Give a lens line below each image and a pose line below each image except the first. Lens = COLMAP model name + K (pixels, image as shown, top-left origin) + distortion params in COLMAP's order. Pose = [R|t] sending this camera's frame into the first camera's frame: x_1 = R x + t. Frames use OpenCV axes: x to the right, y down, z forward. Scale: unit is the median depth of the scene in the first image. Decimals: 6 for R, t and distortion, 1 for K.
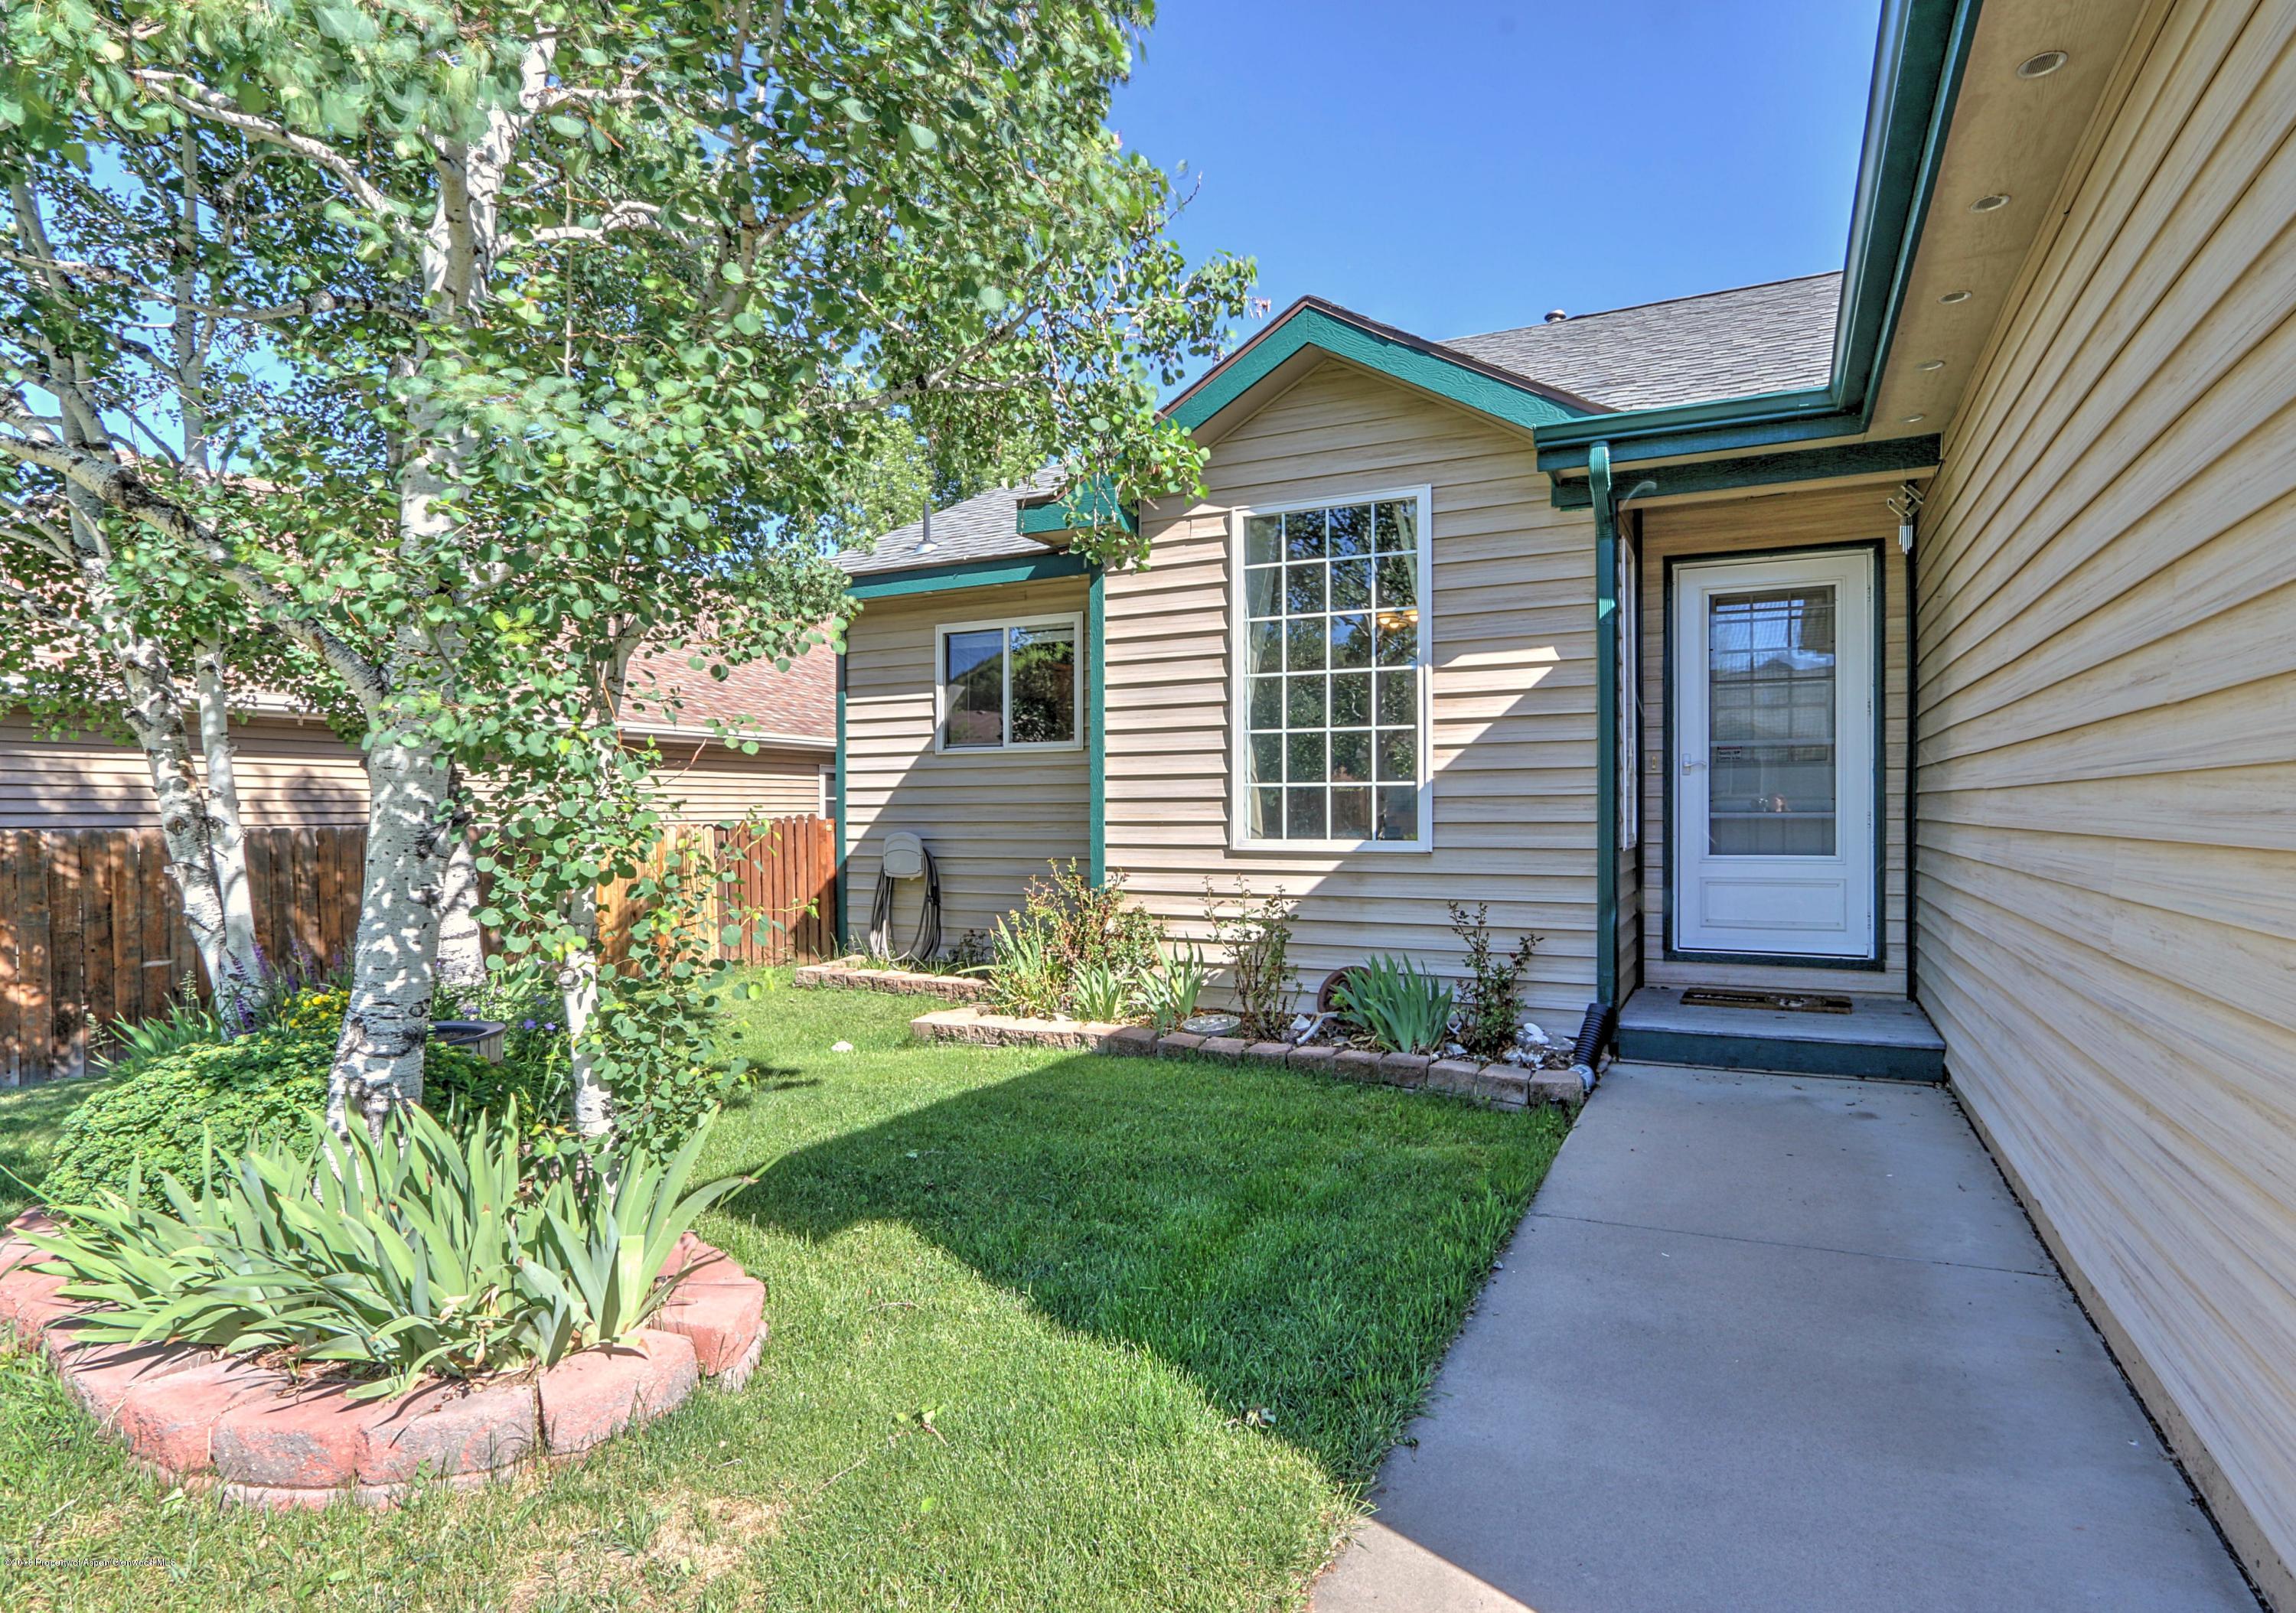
lens RADIAL K [[1274.6, 0, 1158.3], [0, 1274.6, 829.1], [0, 0, 1]] dist [-0.006431, -0.000437]
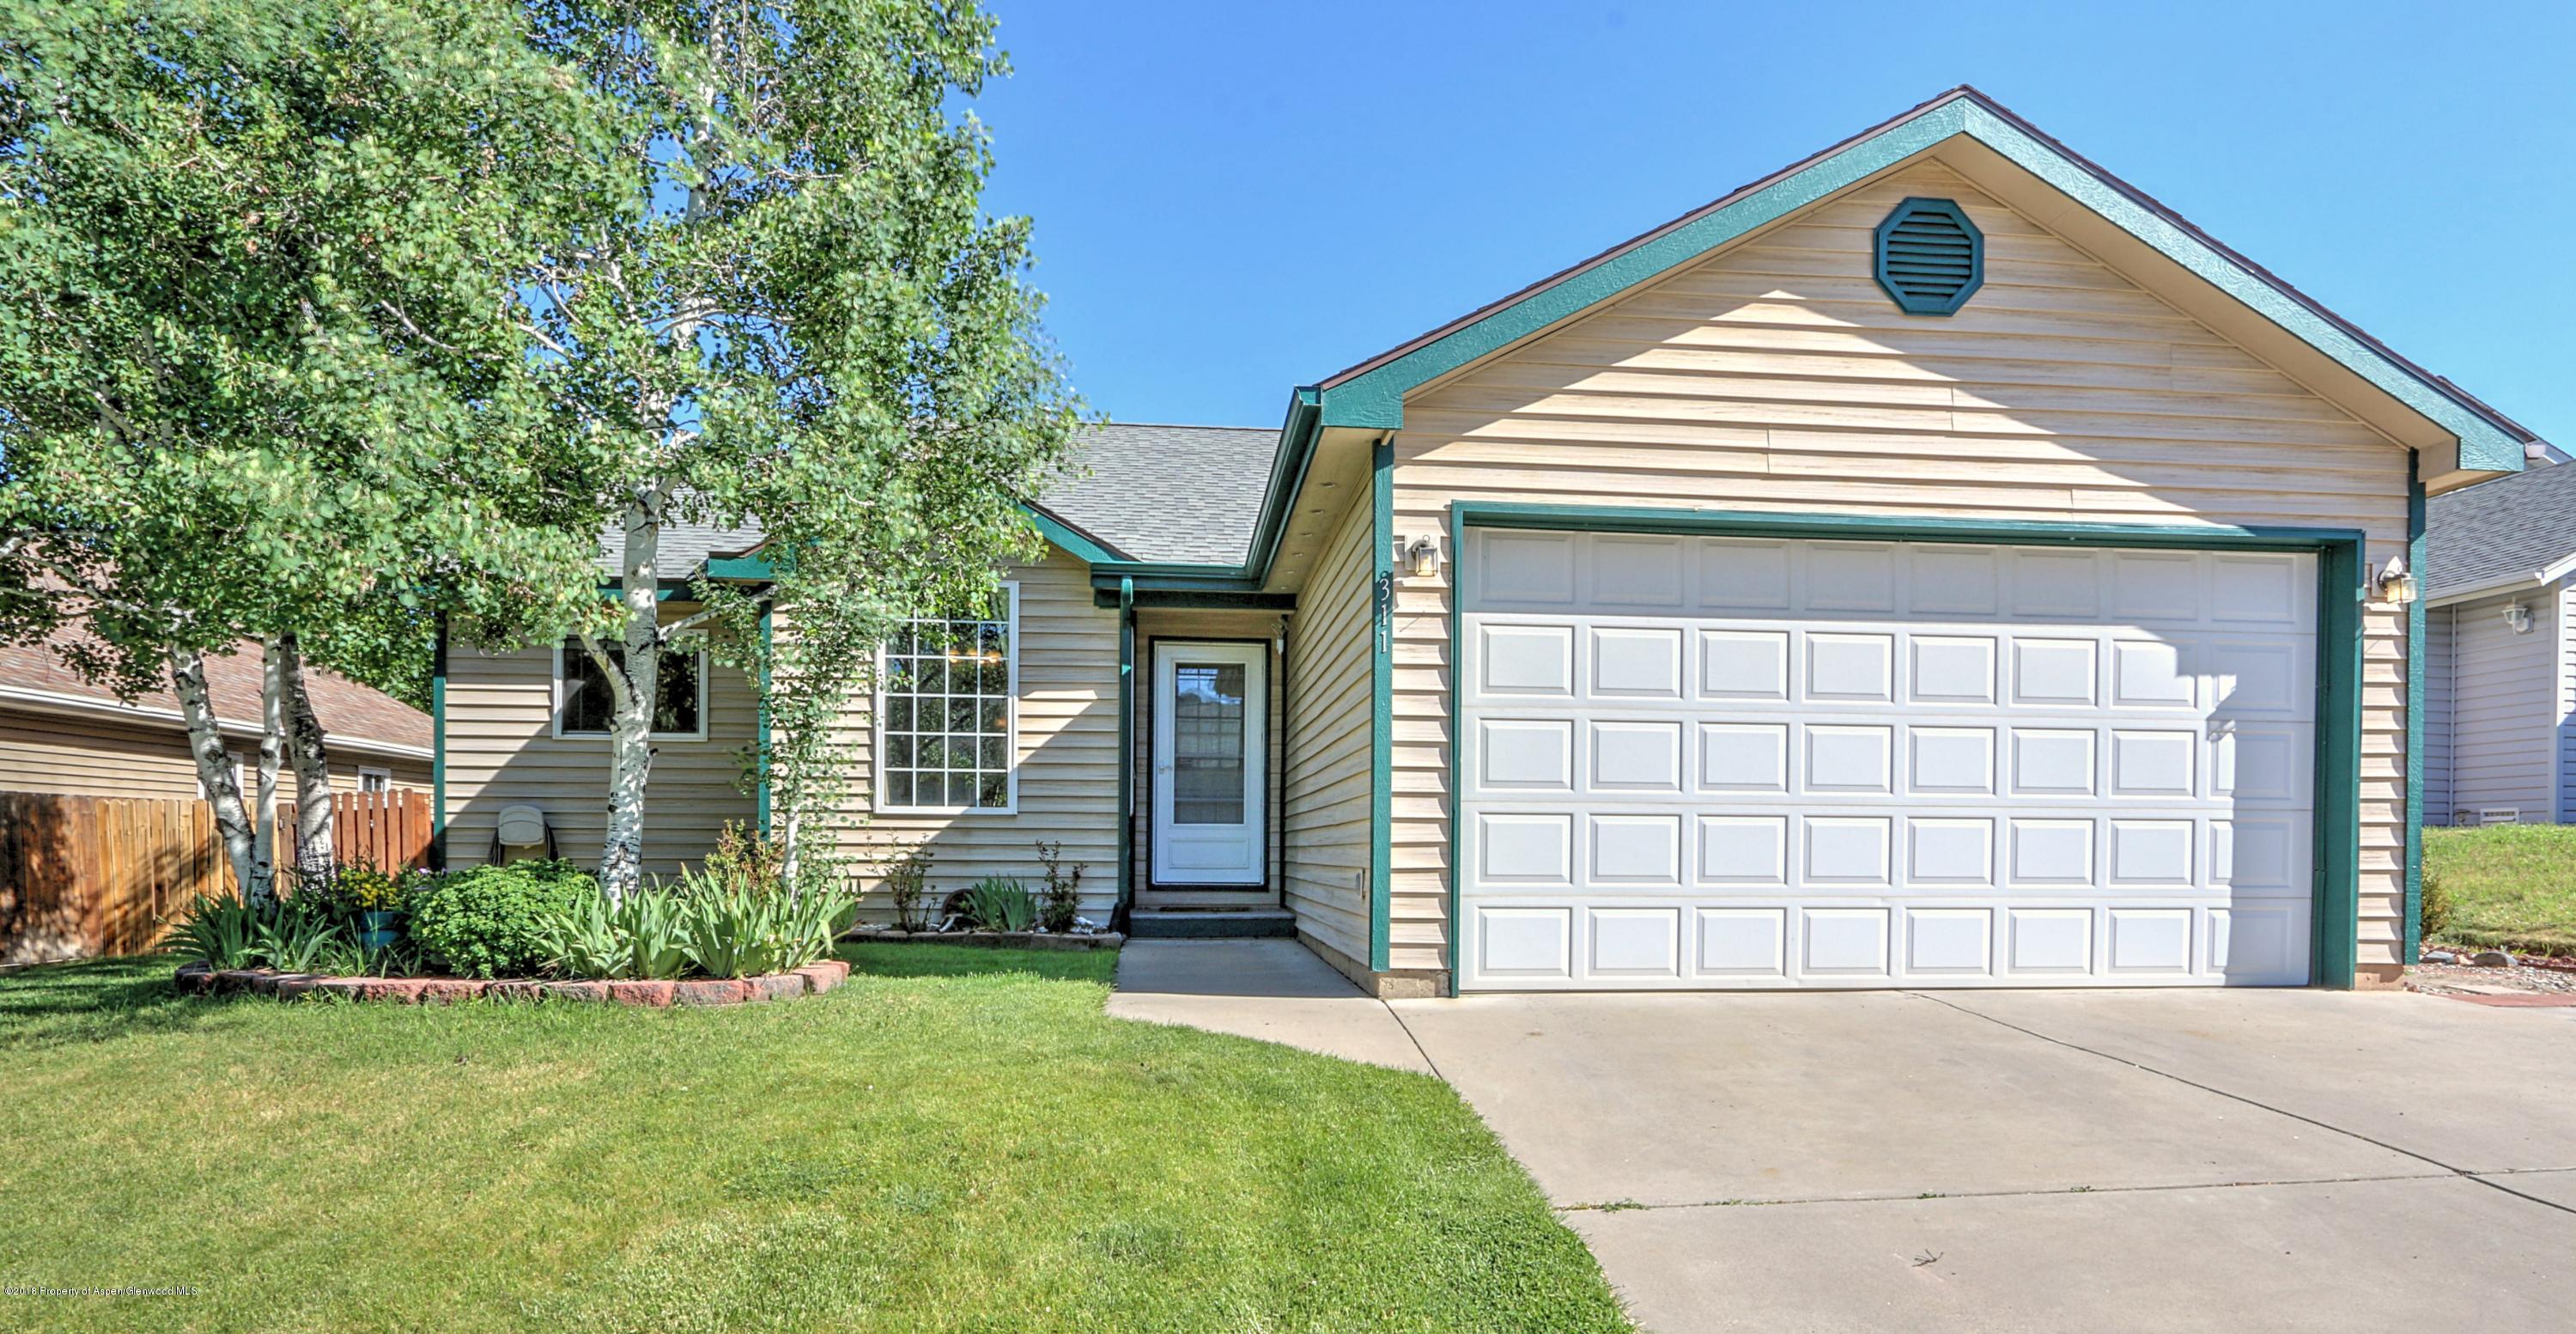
lens RADIAL K [[1456.4, 0, 1291.8], [0, 1456.4, 669.6], [0, 0, 1]] dist [0.000559, 0.000119]
pose [[0.862335, 0.075527, 0.500673, -0.396222], [-0.007499, 0.990609, -0.136518, 0.081724], [-0.506282, 0.113970, 0.854804, -0.708334]]
